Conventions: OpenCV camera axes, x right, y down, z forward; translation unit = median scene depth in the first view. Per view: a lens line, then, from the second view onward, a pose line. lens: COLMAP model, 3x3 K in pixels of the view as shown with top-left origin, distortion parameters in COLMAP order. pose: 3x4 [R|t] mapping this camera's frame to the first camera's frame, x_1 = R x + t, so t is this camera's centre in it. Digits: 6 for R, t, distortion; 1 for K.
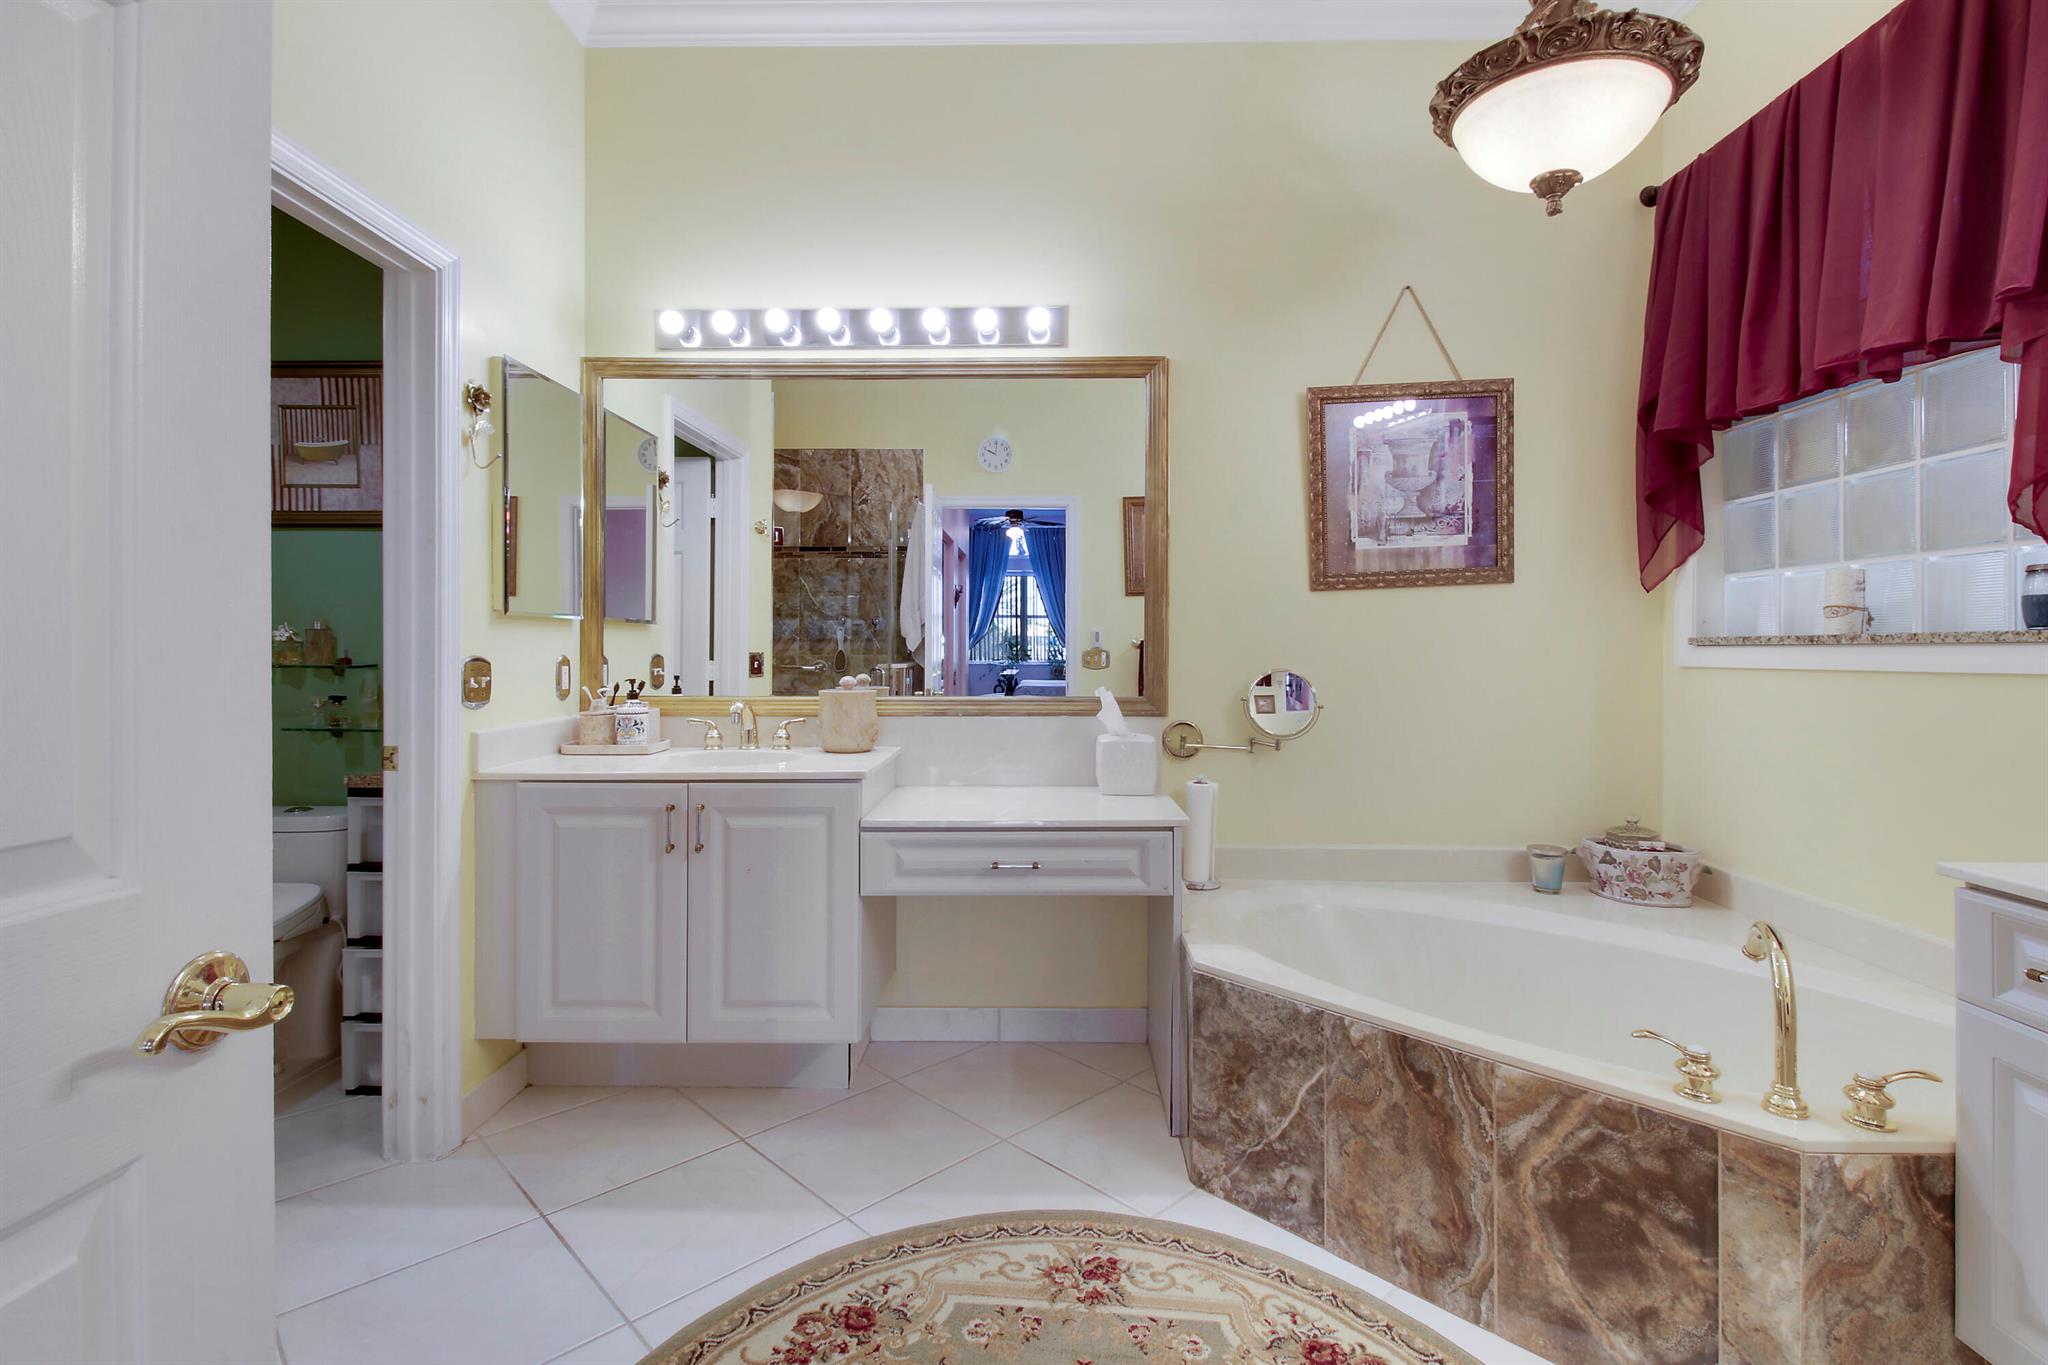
lens RADIAL K [[950.6, 0, 1027.5], [0, 950.6, 658.6], [0, 0, 1]] dist [0.002213, 0.000412]
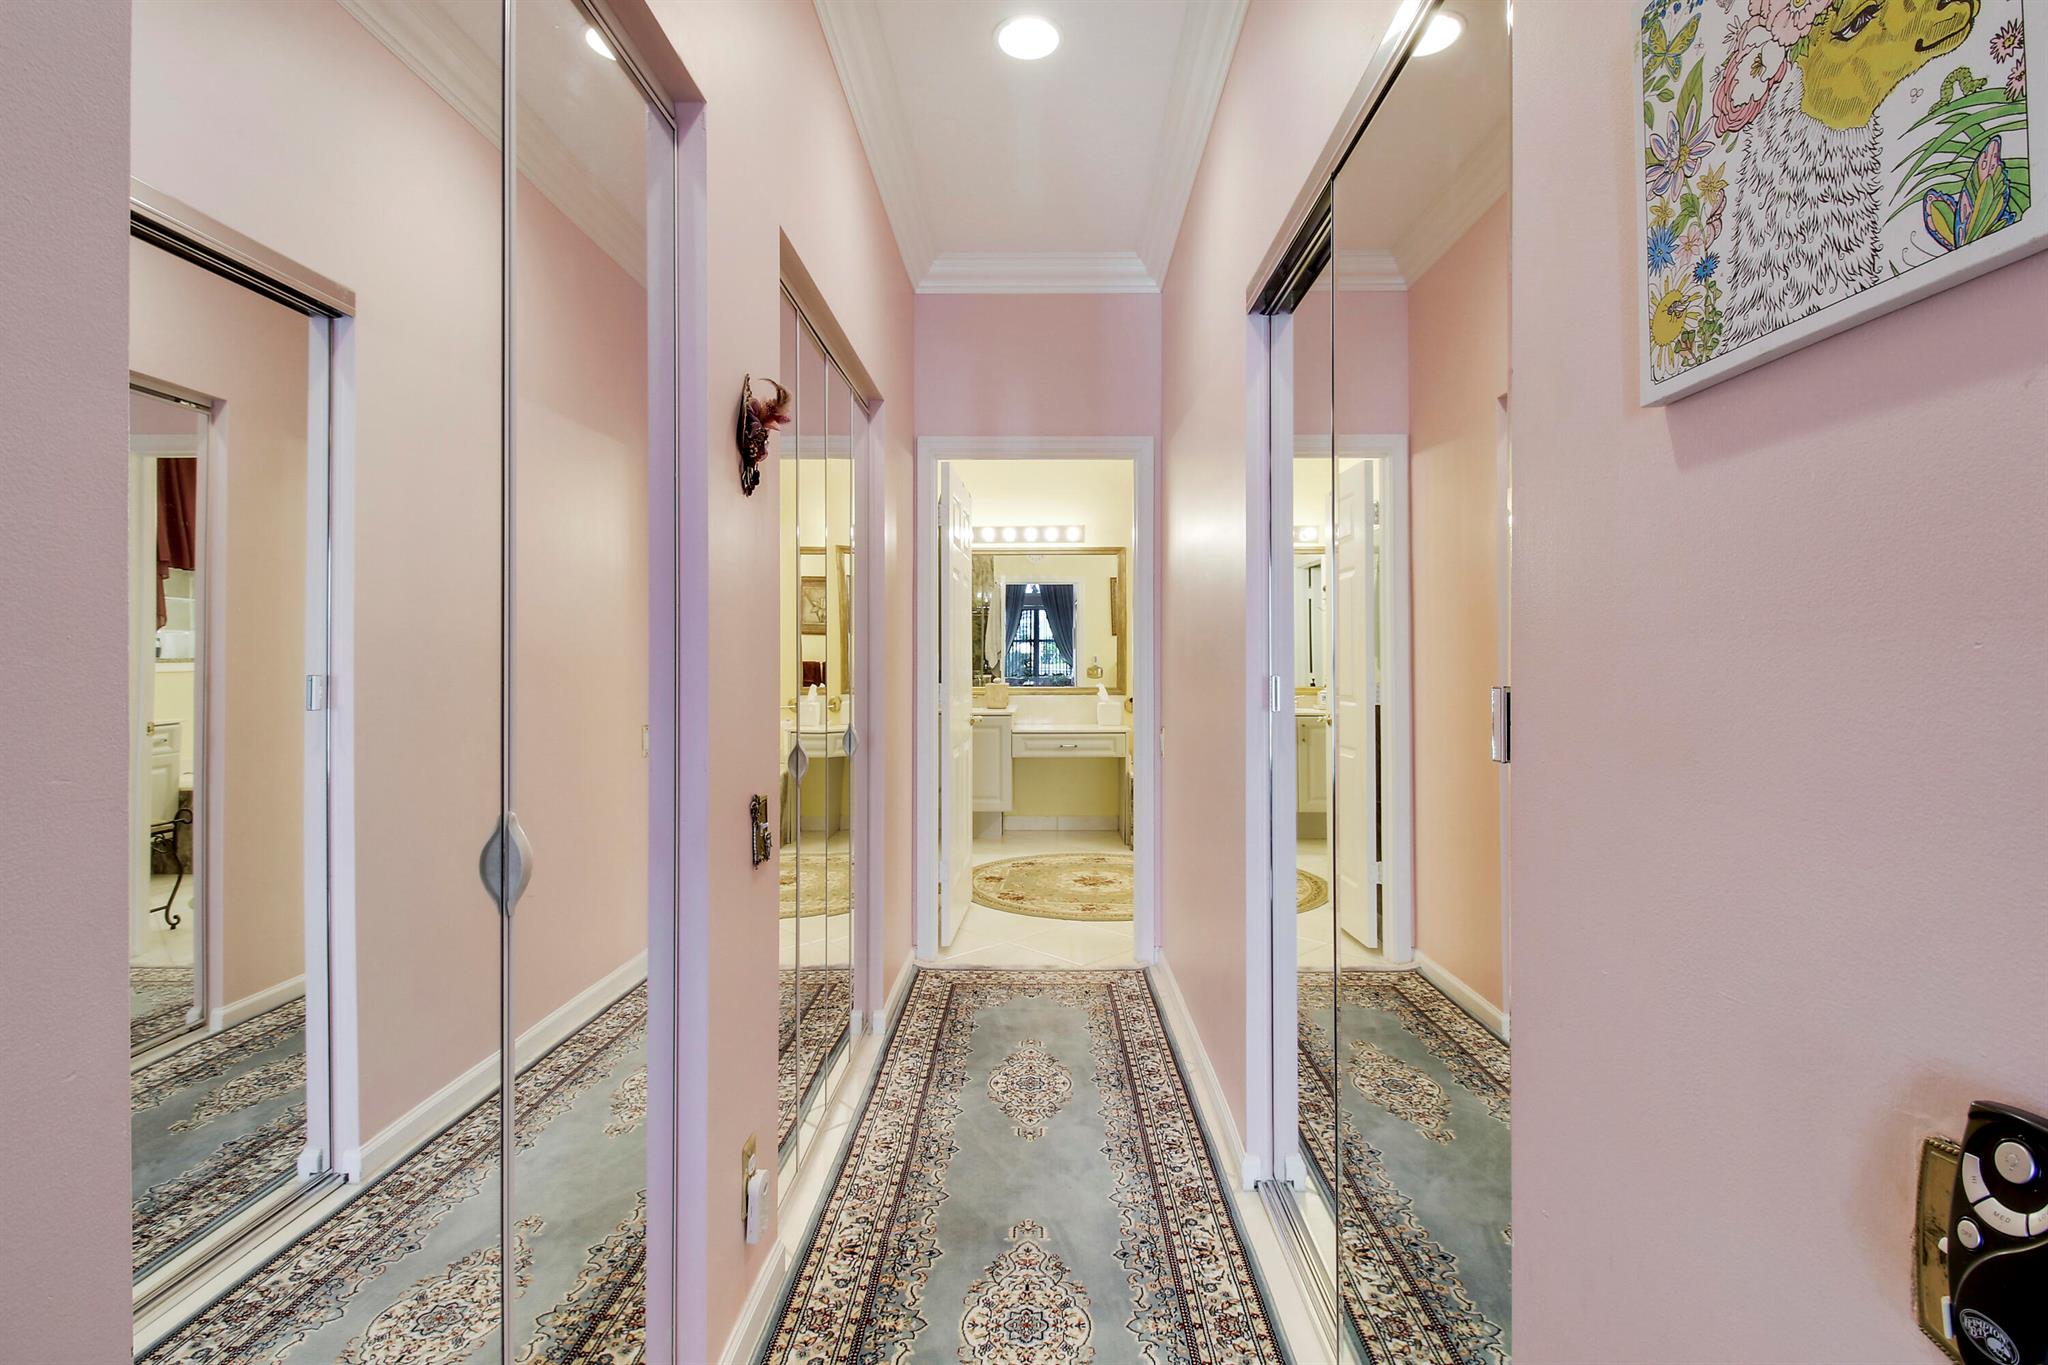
lens RADIAL K [[970.3, 0, 1015.3], [0, 970.3, 668.0], [0, 0, 1]] dist [0.003410, -0.013924]
pose [[0.999995, -0.001016, -0.003131, -0.095705], [0.000996, 0.999979, -0.006346, 0.005453], [0.003138, 0.006343, 0.999975, -1.099529]]
